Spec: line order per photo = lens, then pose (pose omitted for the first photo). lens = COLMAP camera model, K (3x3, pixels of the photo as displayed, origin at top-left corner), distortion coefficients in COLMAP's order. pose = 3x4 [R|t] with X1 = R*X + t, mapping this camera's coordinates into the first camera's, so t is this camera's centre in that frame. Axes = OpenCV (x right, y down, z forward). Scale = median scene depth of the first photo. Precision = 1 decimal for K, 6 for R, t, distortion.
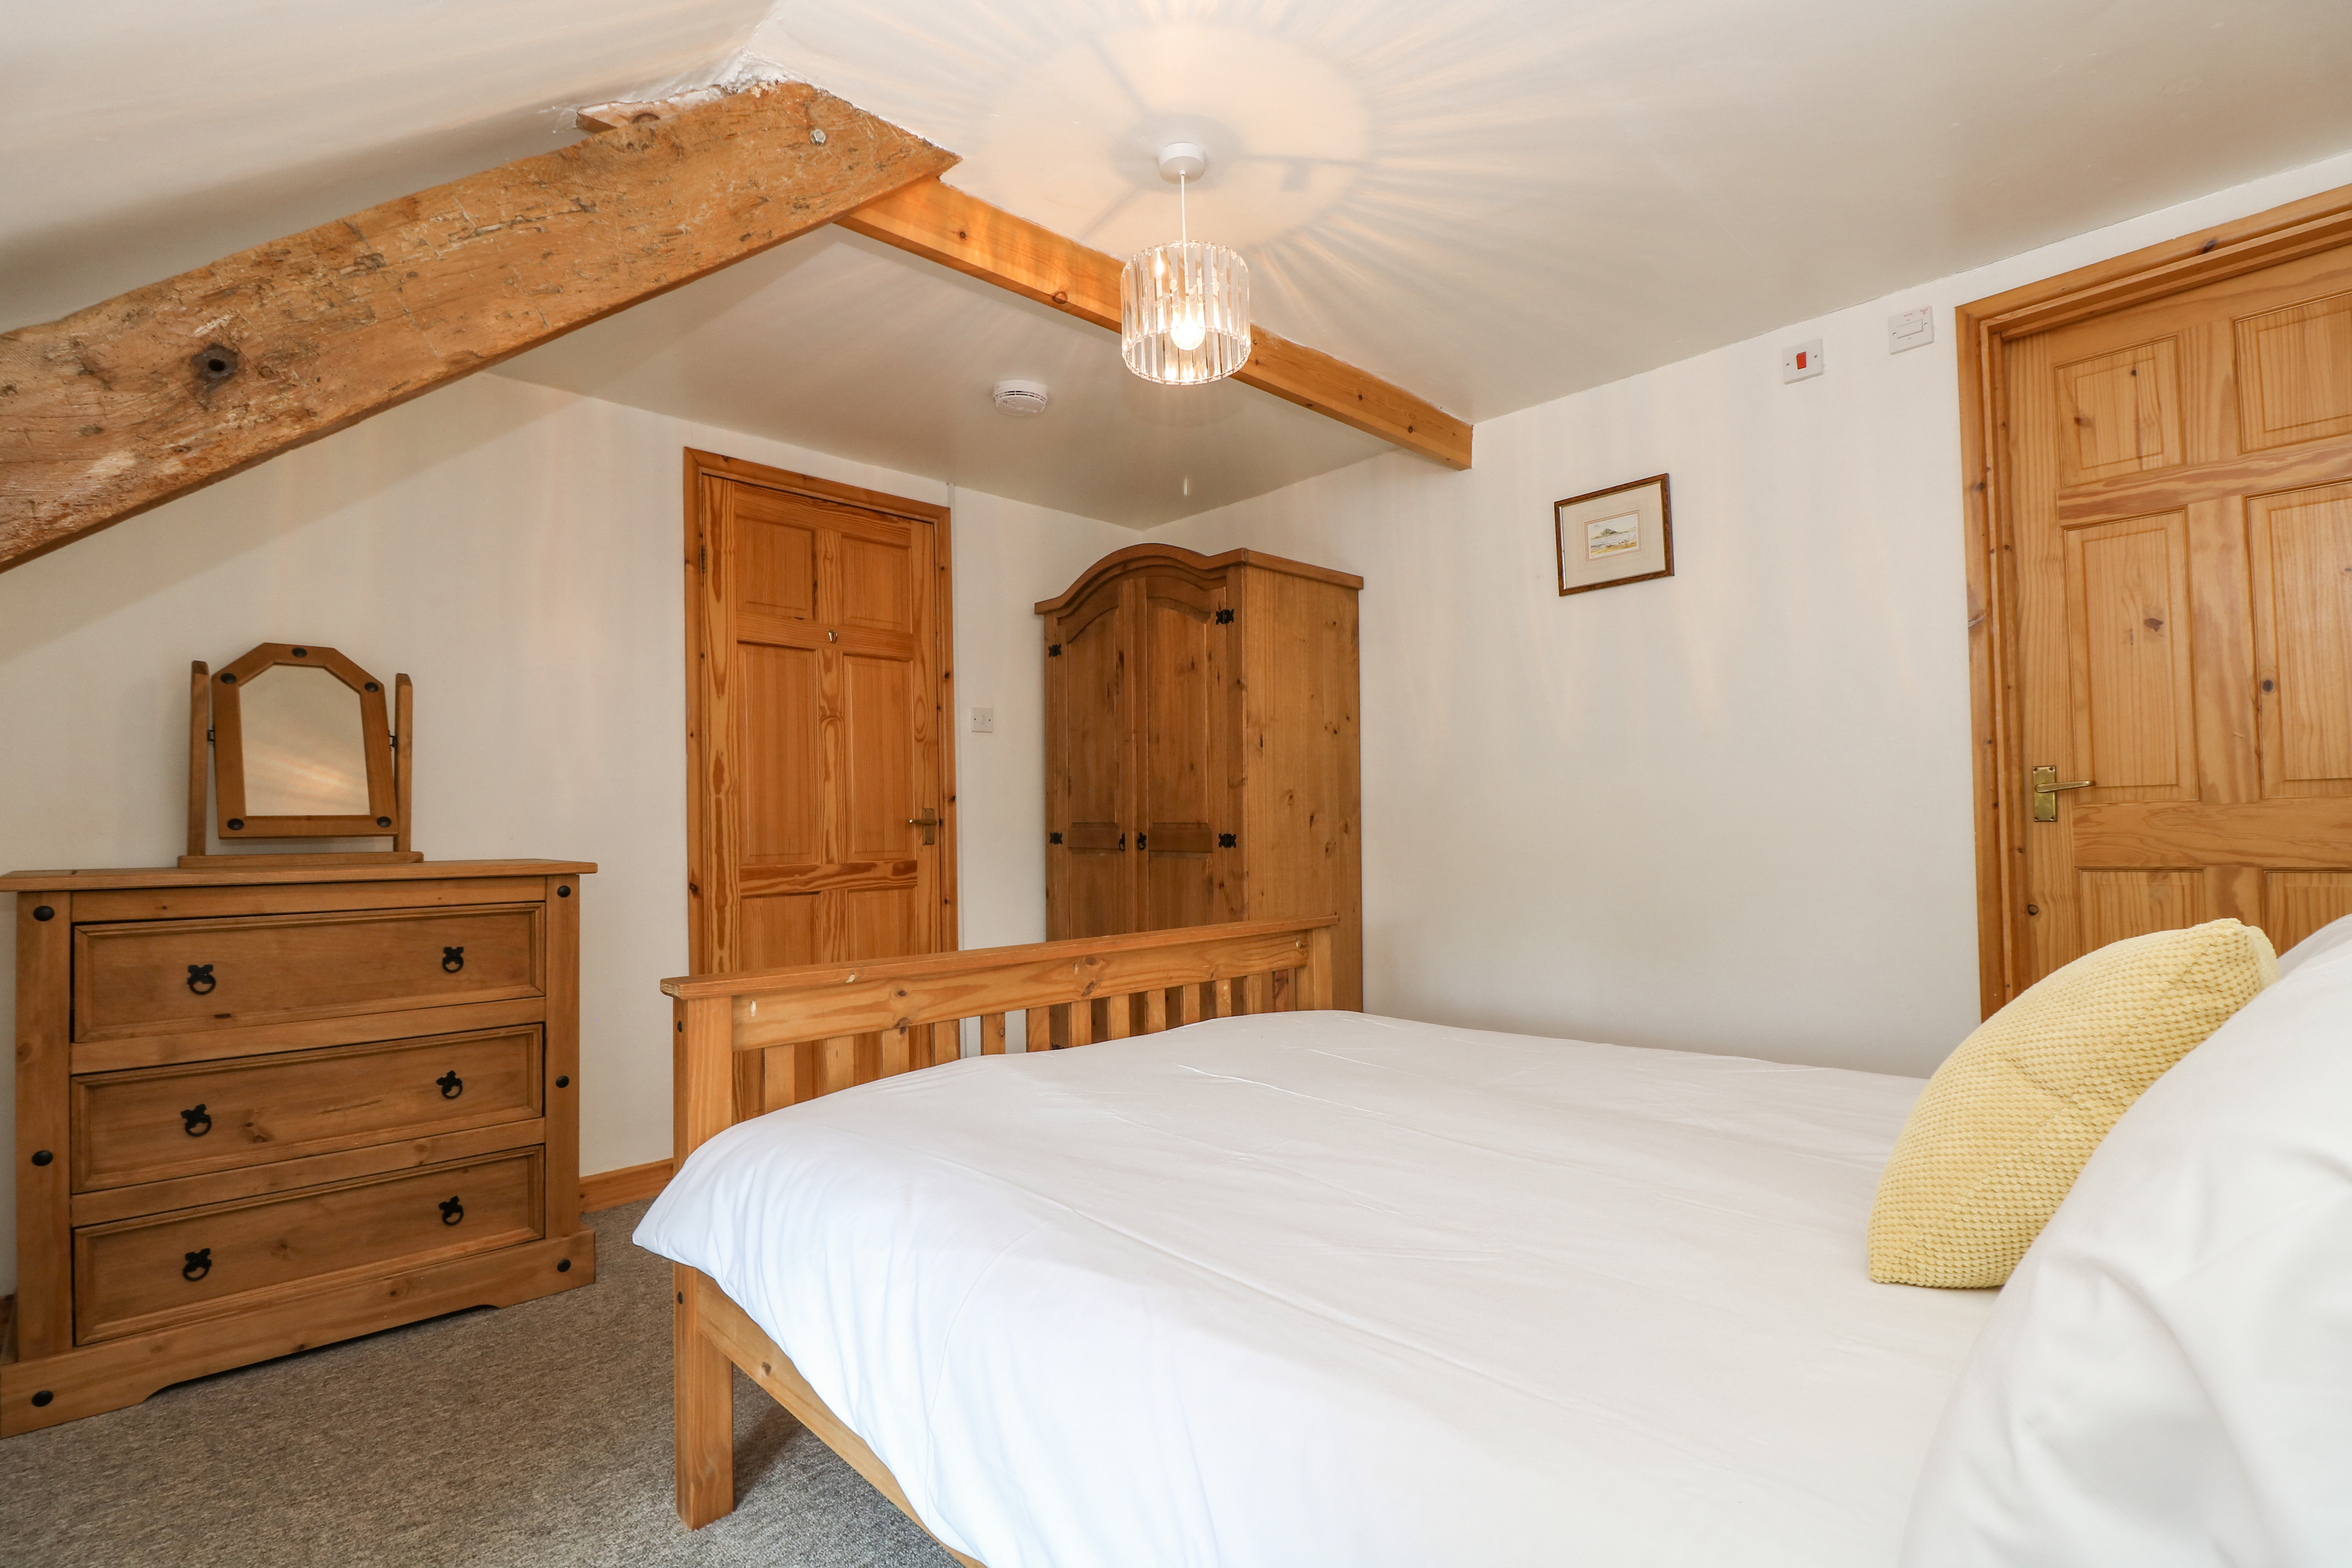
lens RADIAL K [[1081.7, 0, 1176.0], [0, 1081.7, 784.0], [0, 0, 1]] dist [0.000424, -0.011389]
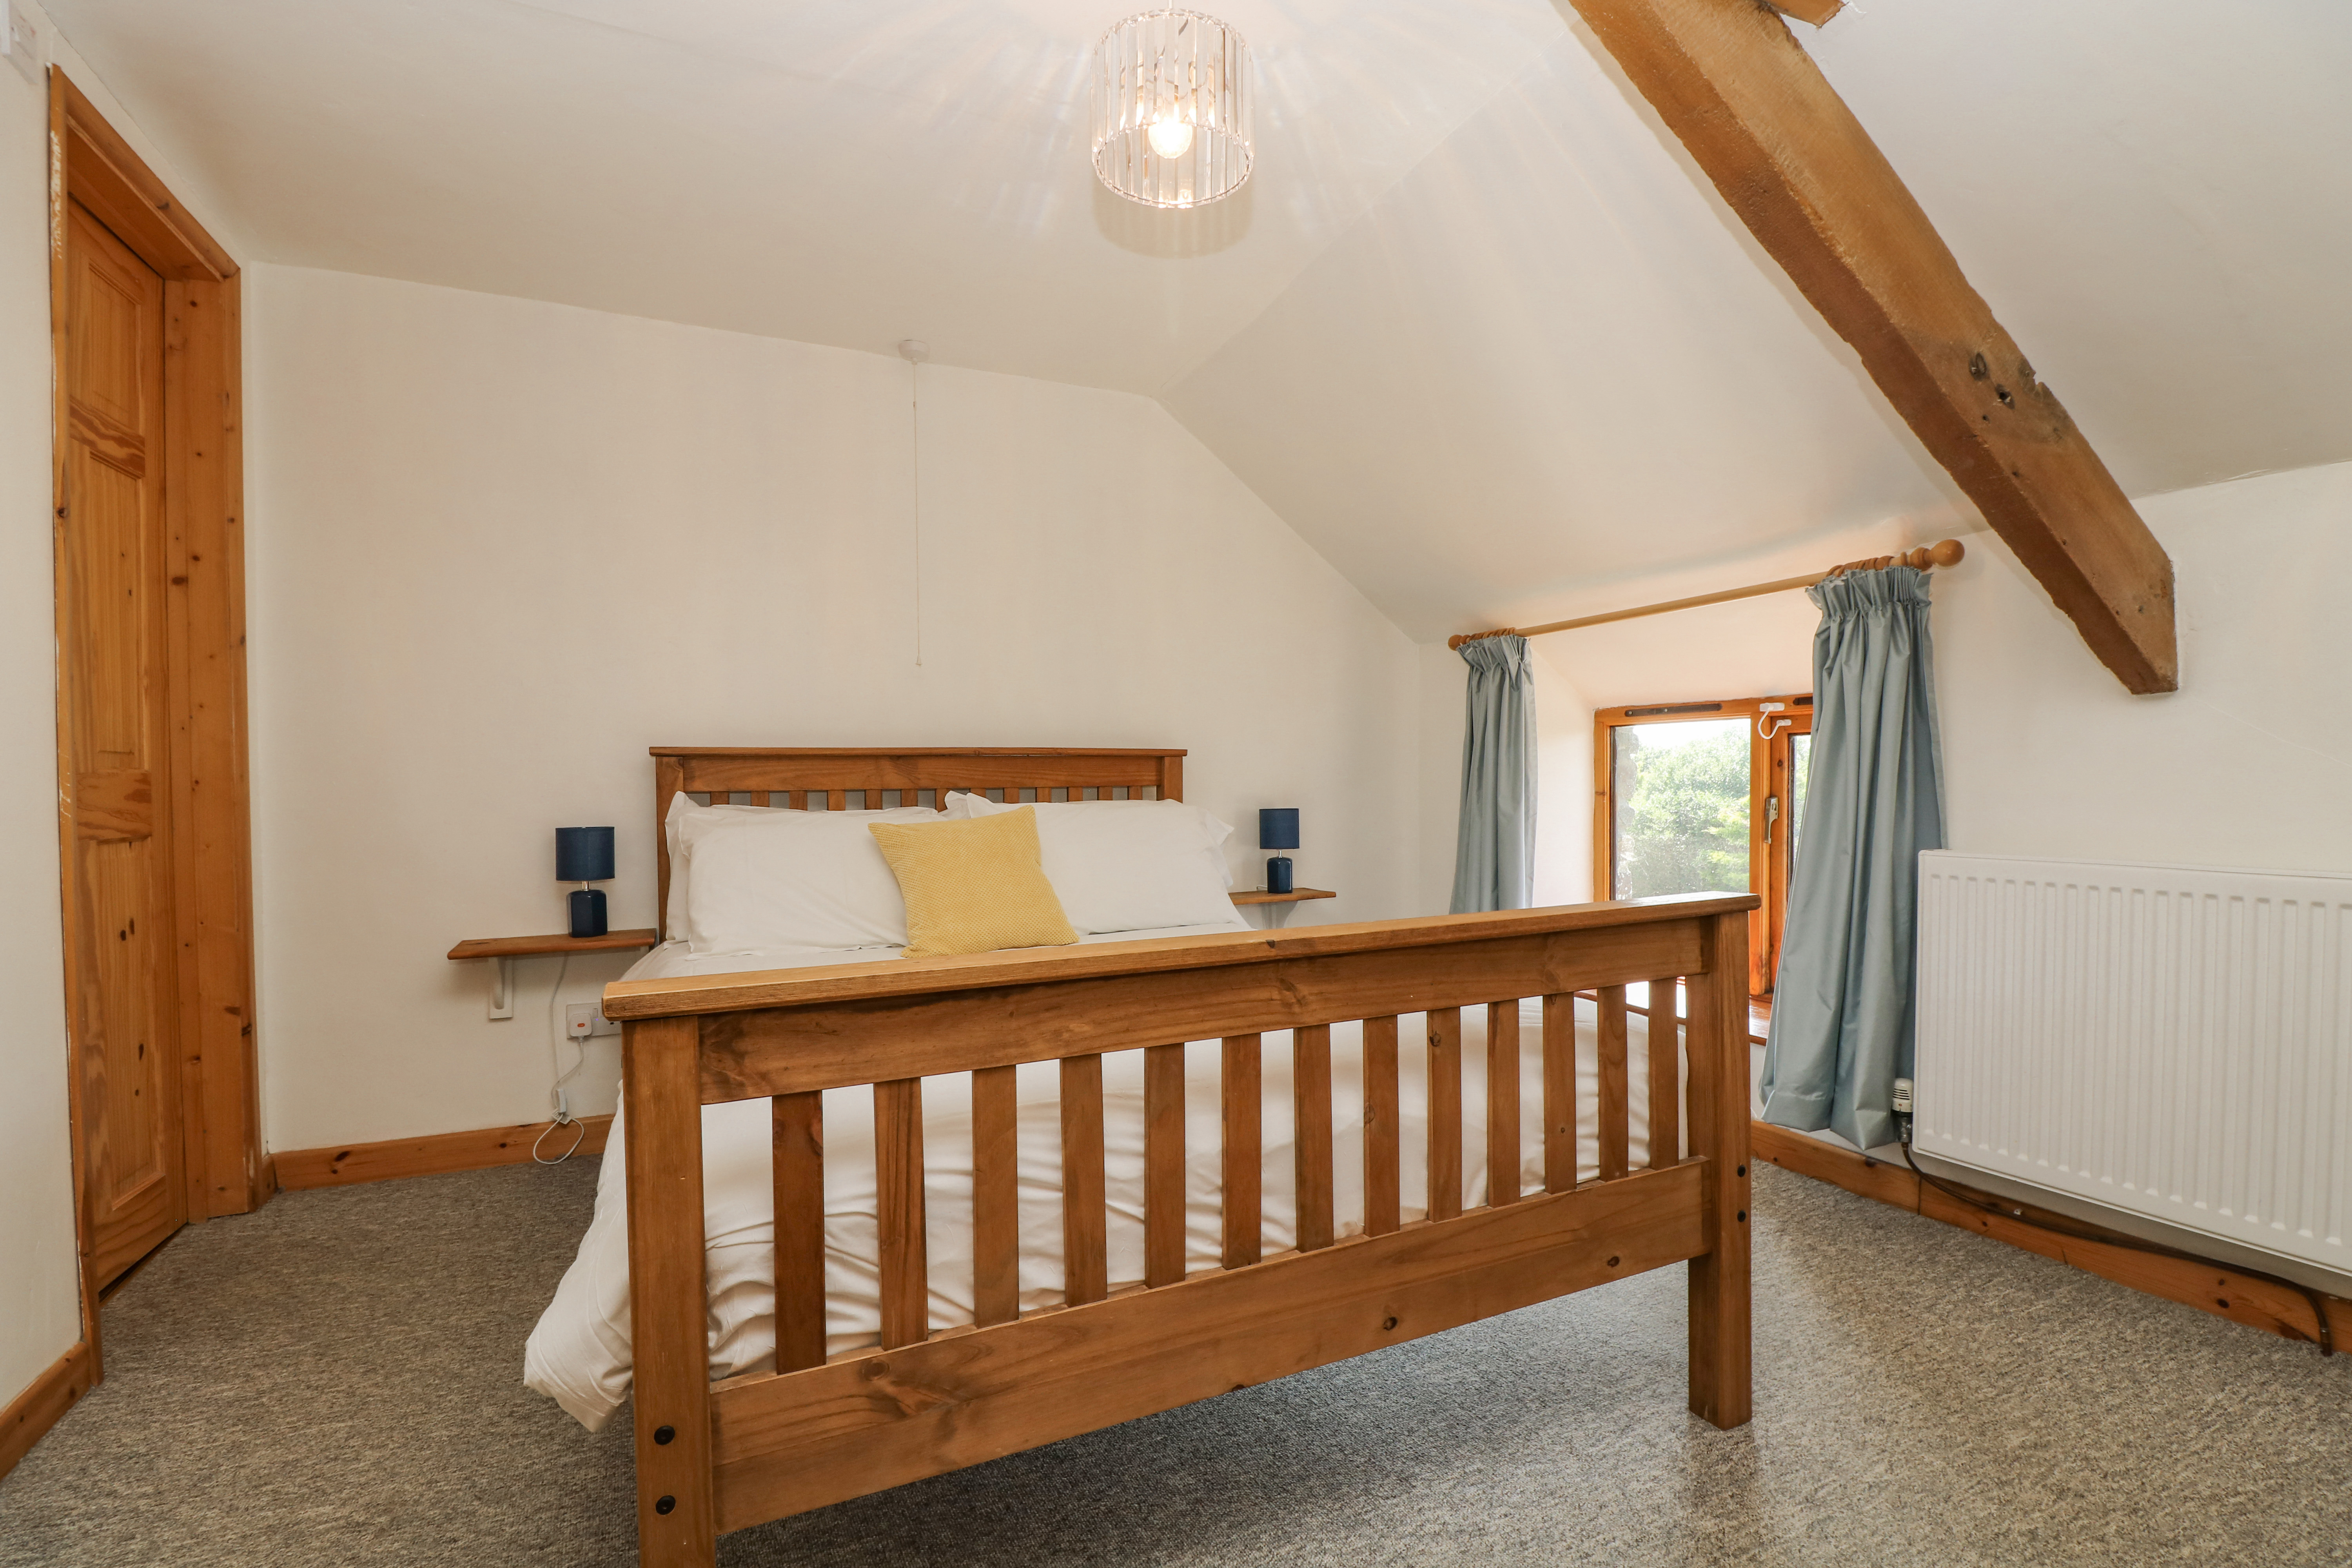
lens RADIAL K [[1081.7, 0, 1176.0], [0, 1081.7, 784.0], [0, 0, 1]] dist [0.000424, -0.011389]
pose [[-0.946996, 0.024454, 0.320314, -0.201706], [0.011888, 0.999083, -0.041127, 0.074059], [-0.321027, -0.035139, -0.946418, 1.503504]]
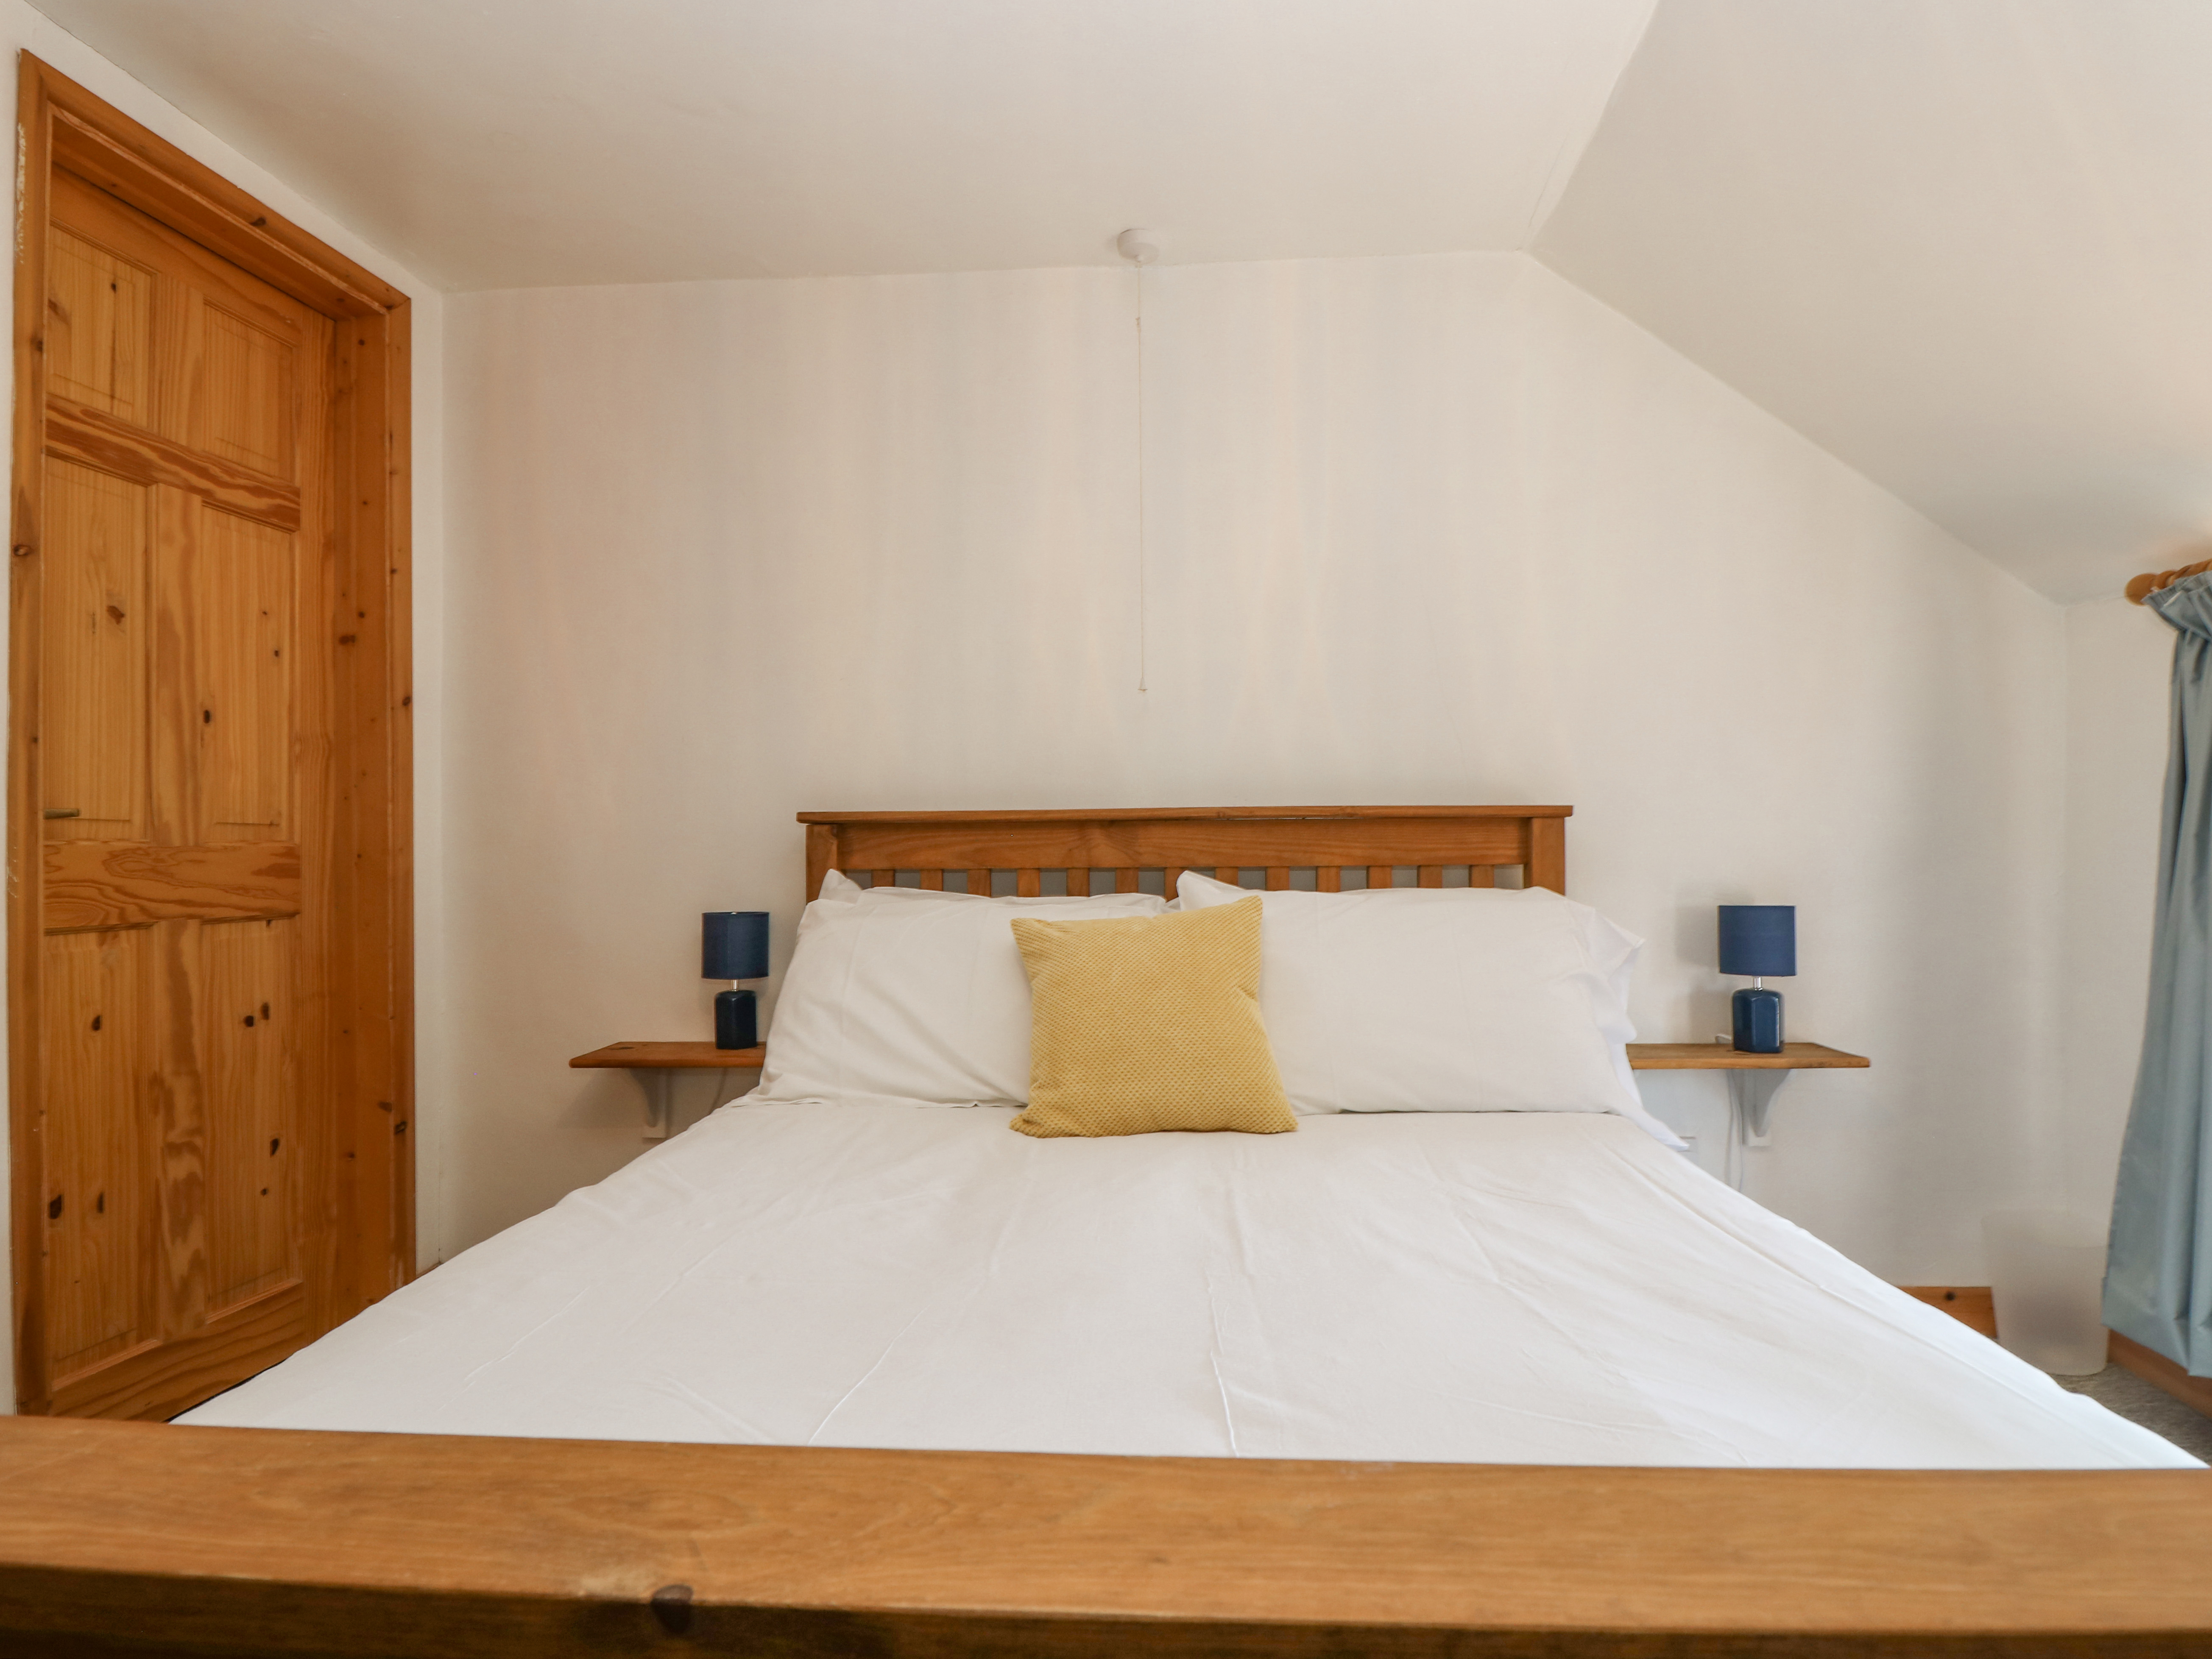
lens RADIAL K [[1170.8, 0, 1114.5], [0, 1170.8, 846.2], [0, 0, 1]] dist [0.008730, -0.019123]
pose [[-0.676274, 0.026773, 0.736163, -0.203407], [-0.012818, 0.998760, -0.048098, 0.051603], [-0.736539, -0.041963, -0.675093, 1.033592]]
